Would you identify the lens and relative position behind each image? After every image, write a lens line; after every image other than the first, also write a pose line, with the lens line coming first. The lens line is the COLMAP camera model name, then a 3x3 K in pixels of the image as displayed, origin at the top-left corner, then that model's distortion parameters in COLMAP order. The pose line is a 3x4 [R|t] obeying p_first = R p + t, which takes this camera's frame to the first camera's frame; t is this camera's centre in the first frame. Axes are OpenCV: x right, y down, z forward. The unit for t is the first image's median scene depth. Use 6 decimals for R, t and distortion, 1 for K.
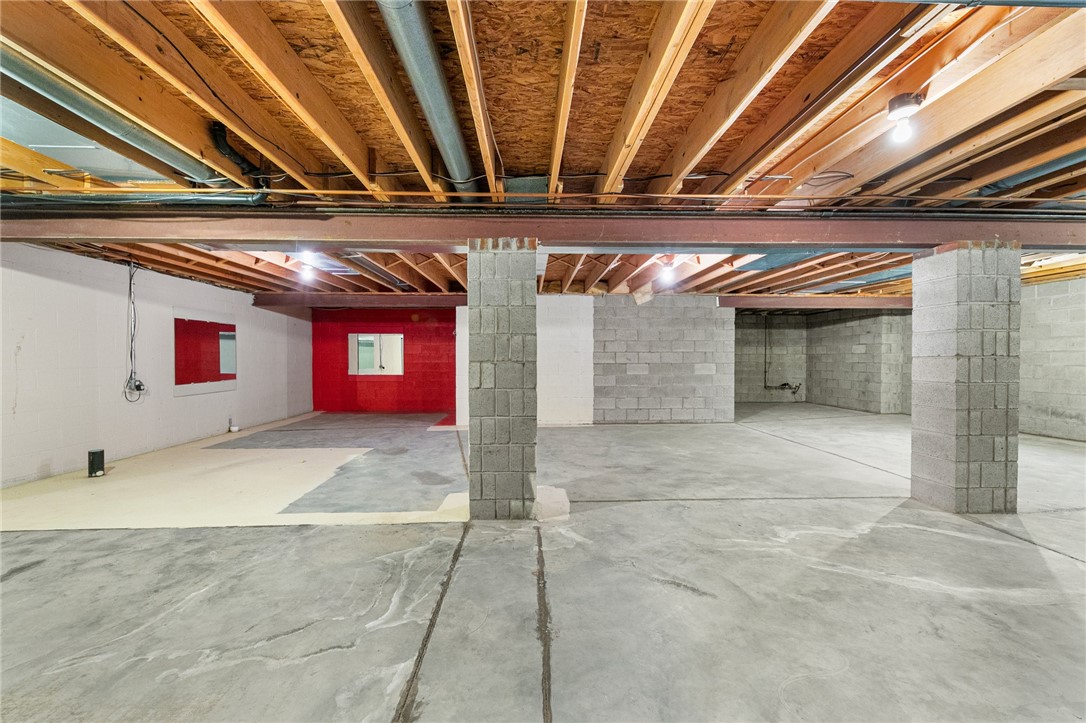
lens RADIAL K [[430.6, 0, 546.9], [0, 430.6, 361.4], [0, 0, 1]] dist [-0.000600, -0.001570]
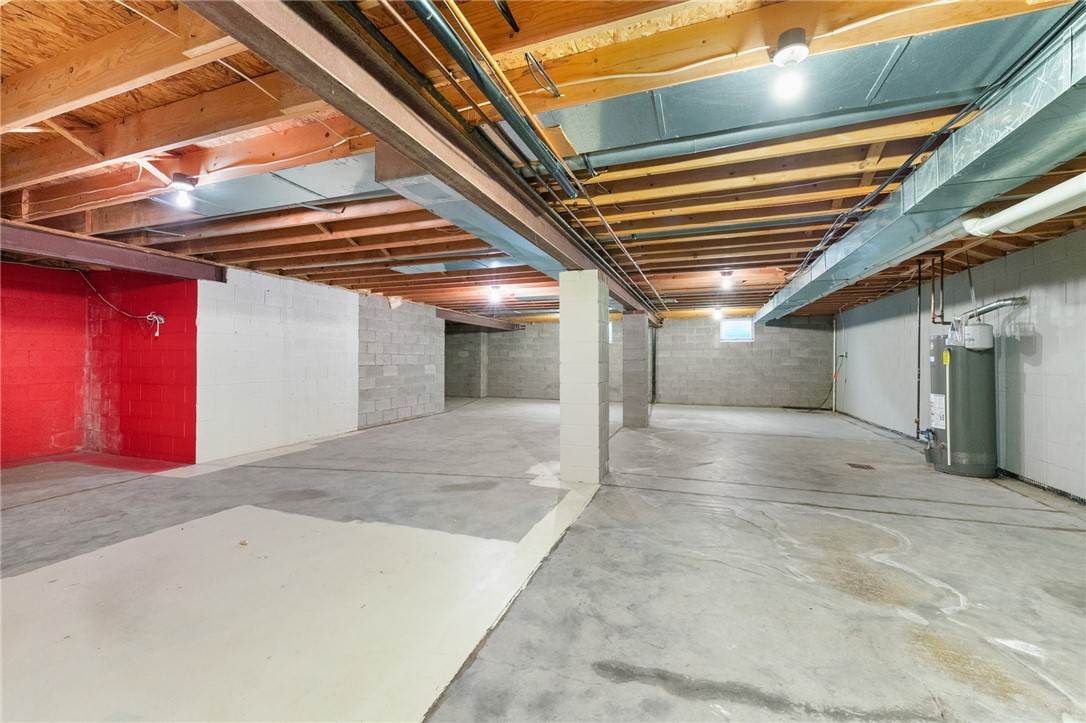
lens RADIAL K [[430.6, 0, 544.4], [0, 430.6, 358.9], [0, 0, 1]] dist [-0.000600, -0.001570]
pose [[0.385158, 0.004216, 0.922841, -0.598292], [0.007217, 0.999945, -0.007580, 0.000233], [-0.922823, 0.009580, 0.385106, 0.267790]]
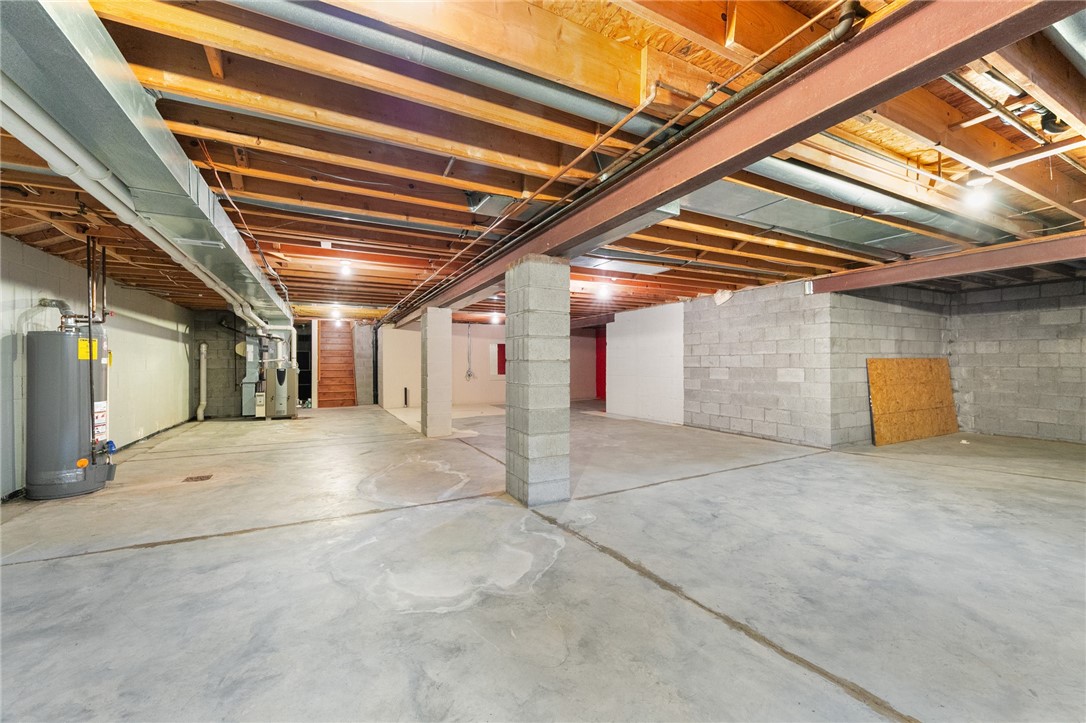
lens RADIAL K [[430.6, 0, 547.5], [0, 430.6, 363.3], [0, 0, 1]] dist [-0.000600, -0.001570]
pose [[0.428451, 0.000859, -0.903565, 0.905955], [-0.006249, 0.999978, -0.002013, 0.000008], [0.903543, 0.006509, 0.428447, 0.257344]]
